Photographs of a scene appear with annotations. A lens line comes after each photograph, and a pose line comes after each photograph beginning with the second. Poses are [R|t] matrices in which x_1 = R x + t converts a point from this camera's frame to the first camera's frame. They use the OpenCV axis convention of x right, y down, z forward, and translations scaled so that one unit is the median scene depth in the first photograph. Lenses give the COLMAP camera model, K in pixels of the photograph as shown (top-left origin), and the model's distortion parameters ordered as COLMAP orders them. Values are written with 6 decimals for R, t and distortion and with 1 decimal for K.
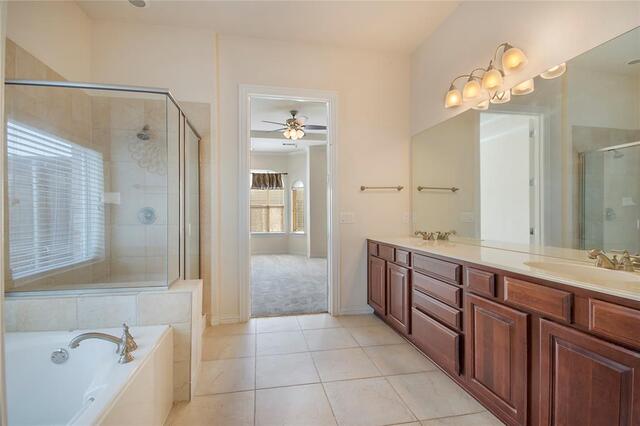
lens RADIAL K [[287.6, 0, 315.2], [0, 287.6, 213.5], [0, 0, 1]] dist [0.000156, 0.000031]
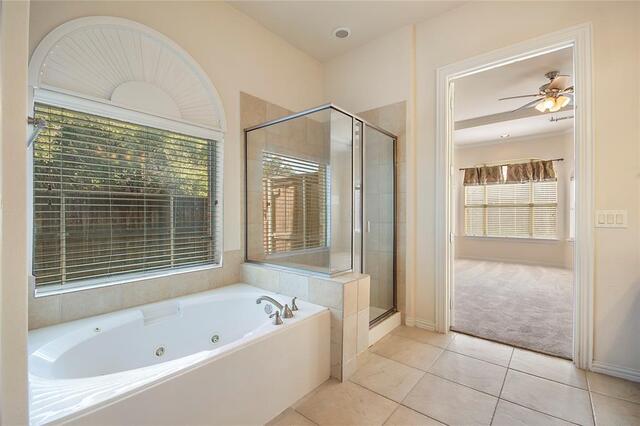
lens RADIAL K [[287.6, 0, 319.5], [0, 287.6, 217.7], [0, 0, 1]] dist [0.000156, 0.000031]
pose [[0.634812, 0.014750, -0.772526, 0.174651], [-0.003177, 0.999859, 0.016479, 0.002410], [0.772660, -0.008007, 0.634769, 0.116760]]
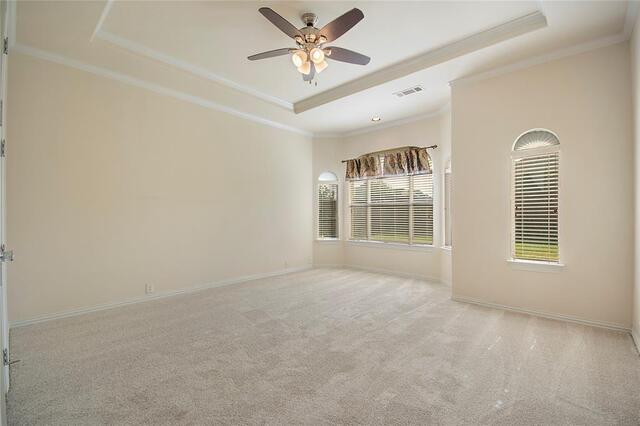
lens RADIAL K [[287.6, 0, 319.2], [0, 287.6, 213.8], [0, 0, 1]] dist [0.000156, 0.000031]
pose [[0.579443, -0.001270, -0.815012, 0.545337], [0.007911, 0.999960, 0.004067, -0.005973], [0.814974, -0.008804, 0.579430, 1.044803]]
